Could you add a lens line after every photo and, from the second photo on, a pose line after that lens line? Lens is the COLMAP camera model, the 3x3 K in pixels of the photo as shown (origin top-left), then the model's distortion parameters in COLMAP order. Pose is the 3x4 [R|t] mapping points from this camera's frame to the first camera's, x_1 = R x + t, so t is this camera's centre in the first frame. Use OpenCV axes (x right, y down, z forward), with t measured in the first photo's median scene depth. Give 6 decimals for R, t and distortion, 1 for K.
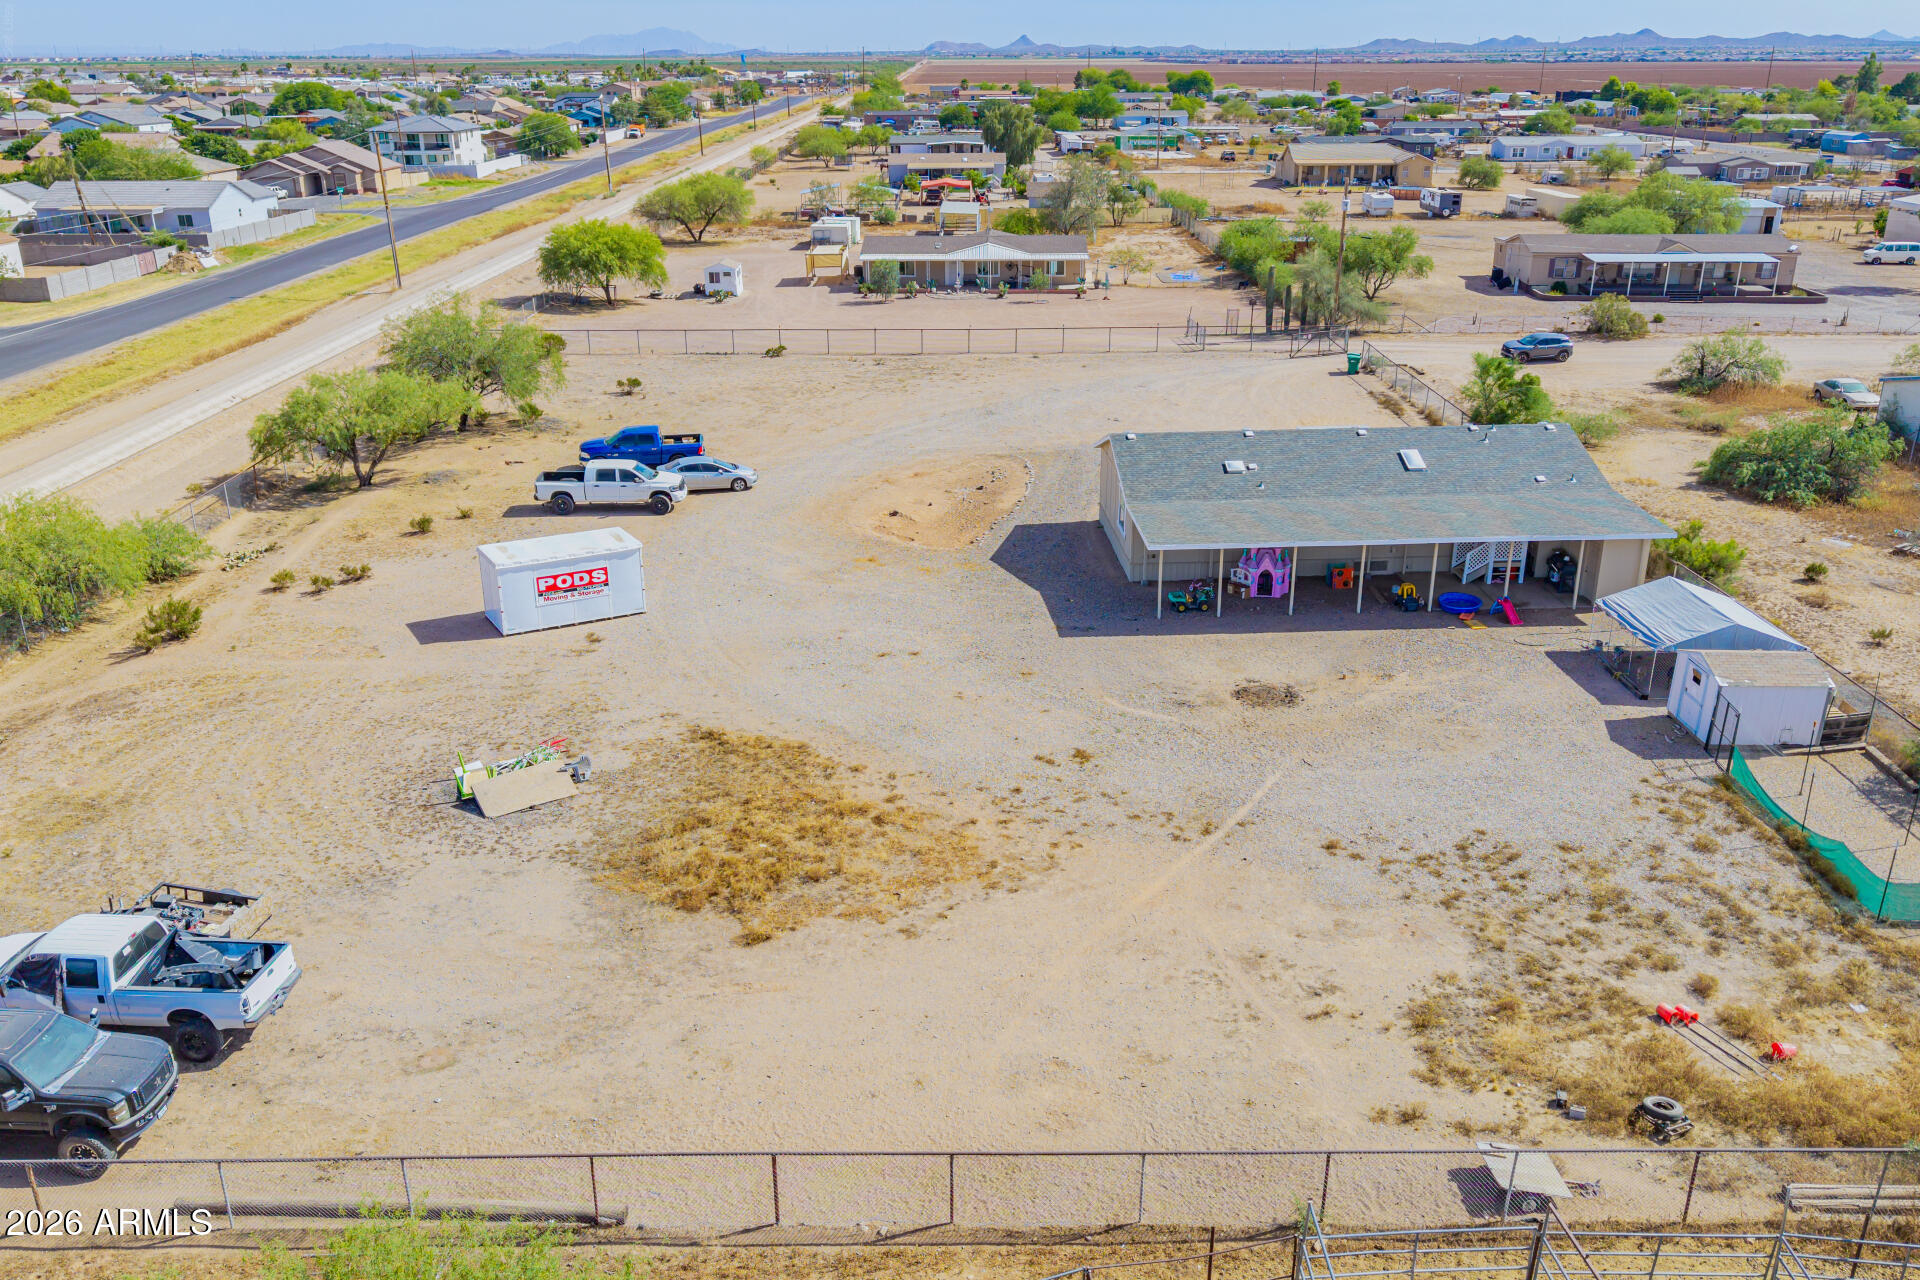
lens RADIAL K [[1541.2, 0, 960.0], [0, 1541.2, 640.0], [0, 0, 1]] dist [0.076447, -0.129383]
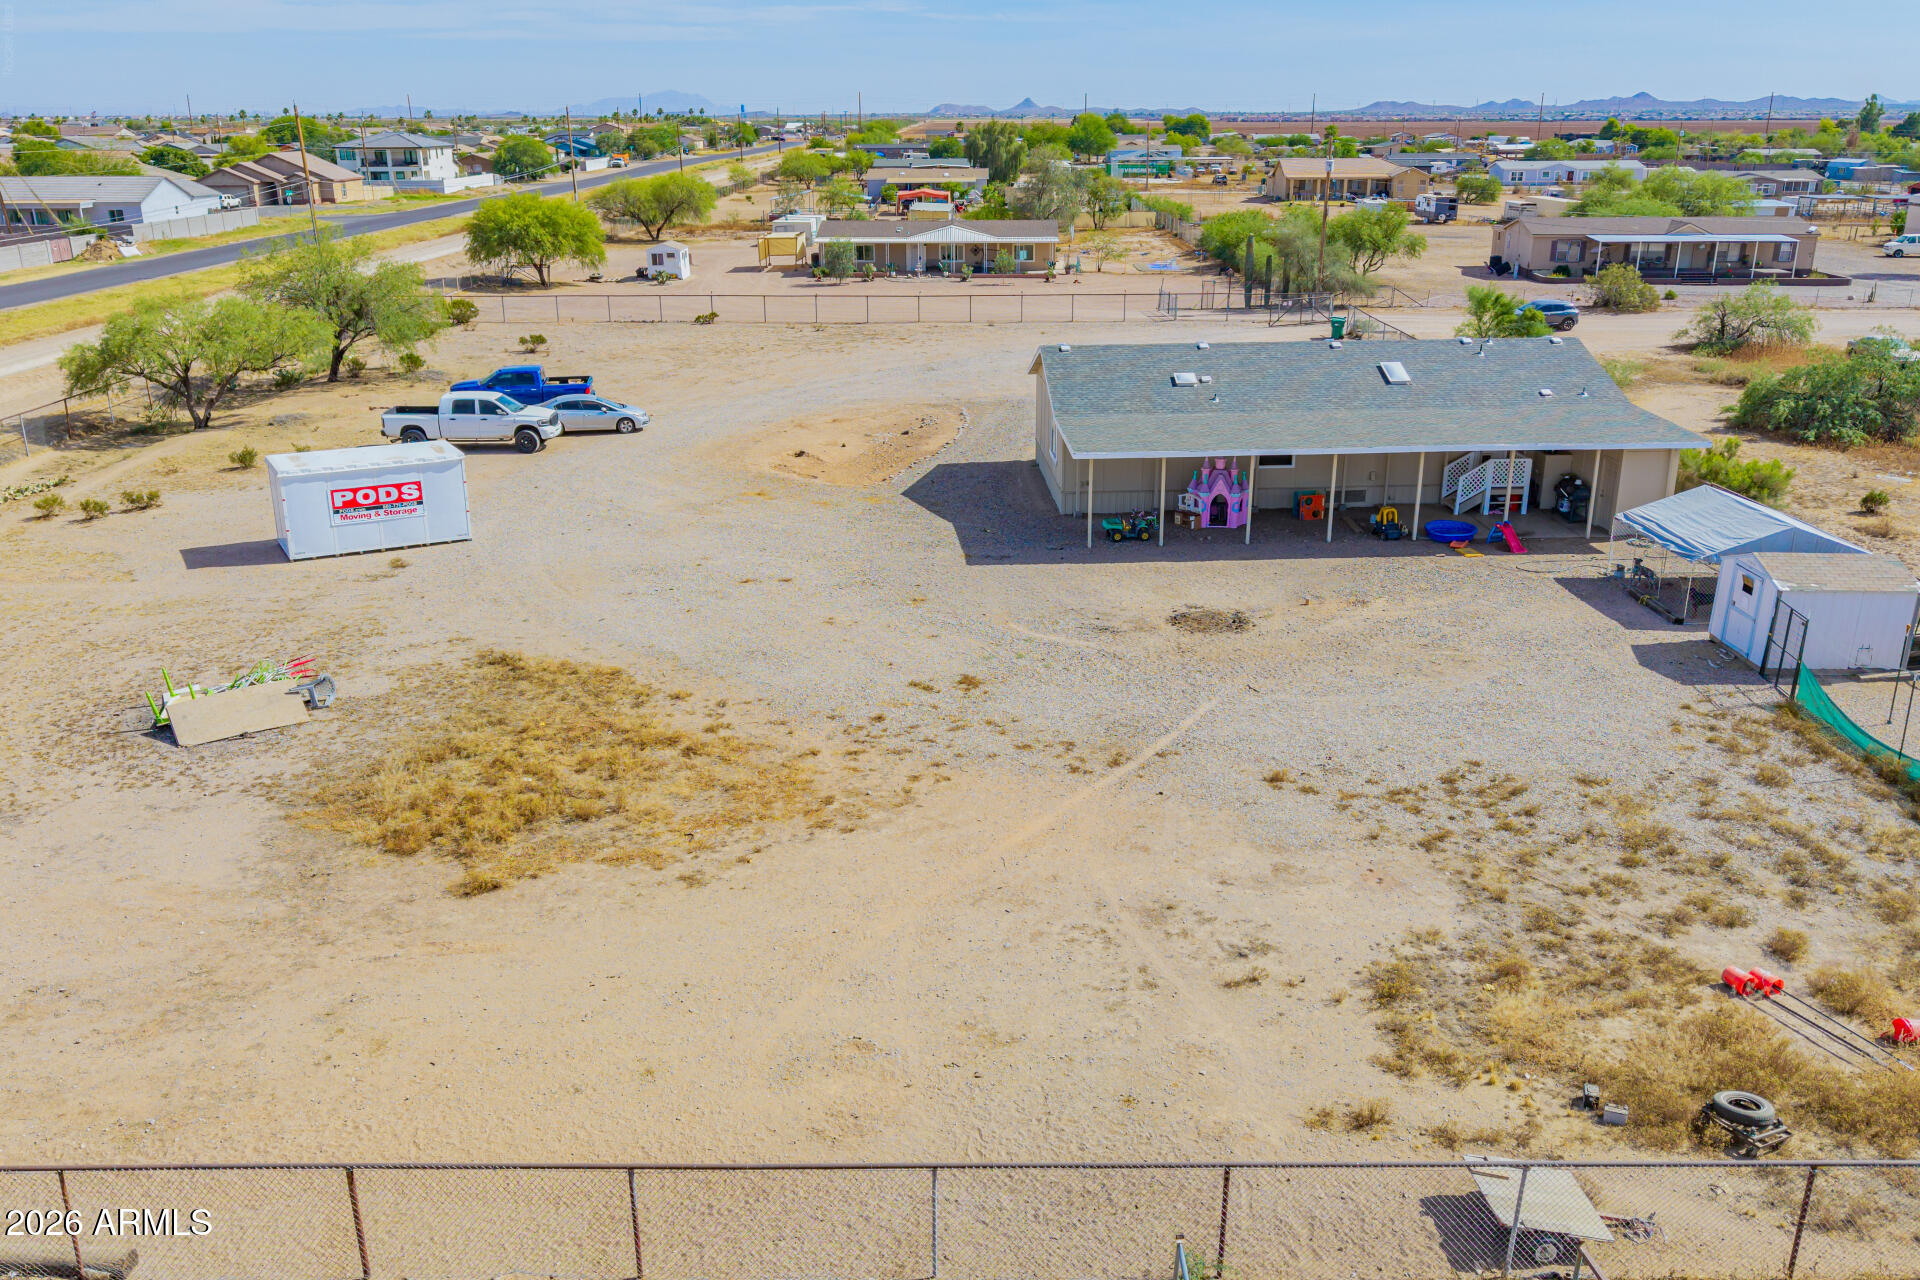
lens RADIAL K [[1540.5, 0, 960.0], [0, 1540.5, 640.0], [0, 0, 1]] dist [0.071444, -0.108394]
pose [[0.999994, 0.002338, -0.002392, 0.062903], [-0.002422, 0.999355, -0.035816, 0.067489], [0.002307, 0.035822, 0.999356, 0.175649]]
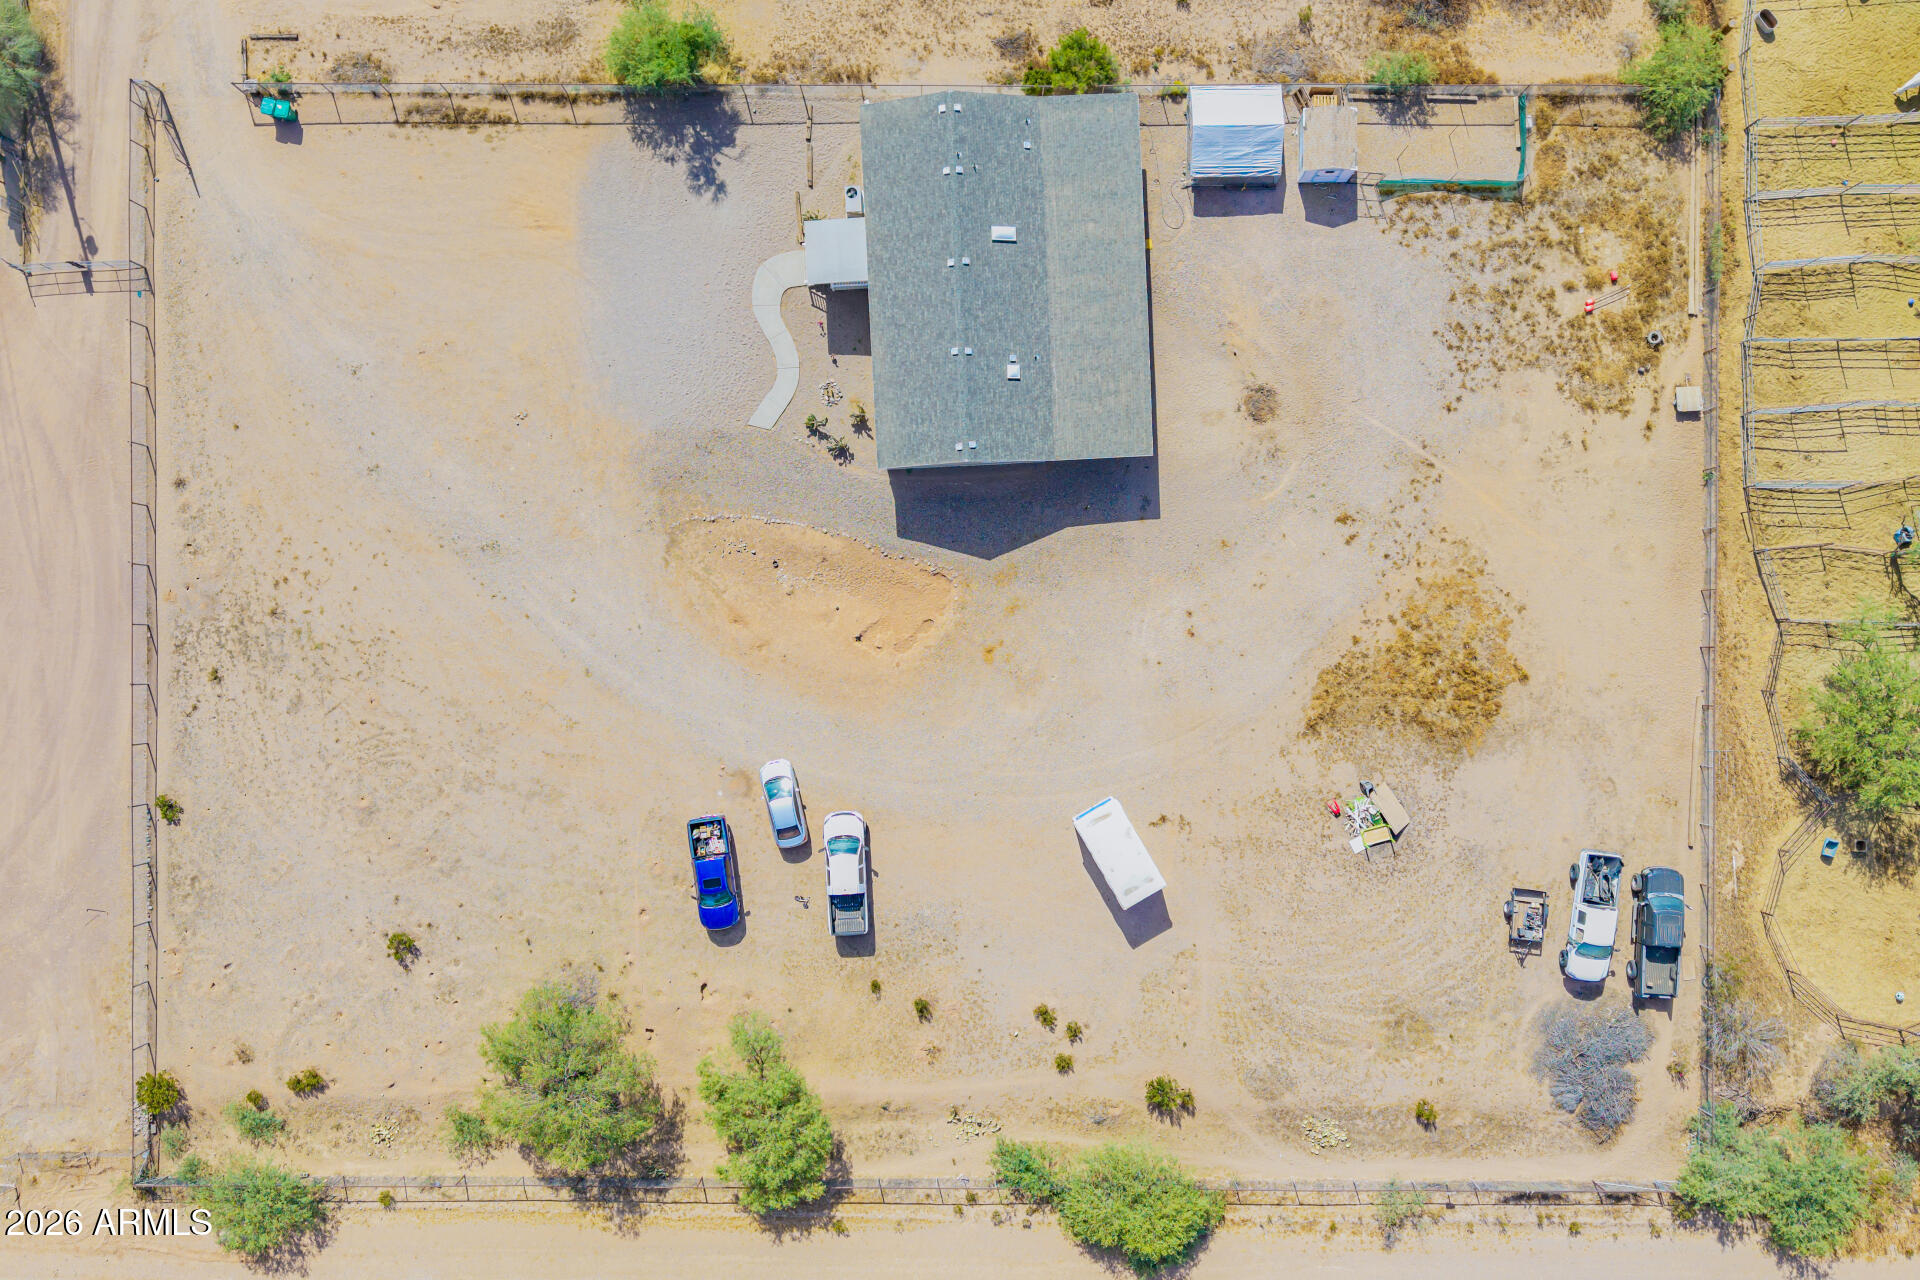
lens RADIAL K [[1541.2, 0, 960.0], [0, 1541.2, 640.0], [0, 0, 1]] dist [0.076447, -0.129383]
pose [[0.005625, -0.999984, -0.000869, -0.054227], [0.342006, 0.001107, 0.939697, -1.502524], [-0.939681, -0.005583, 0.342007, 0.656194]]
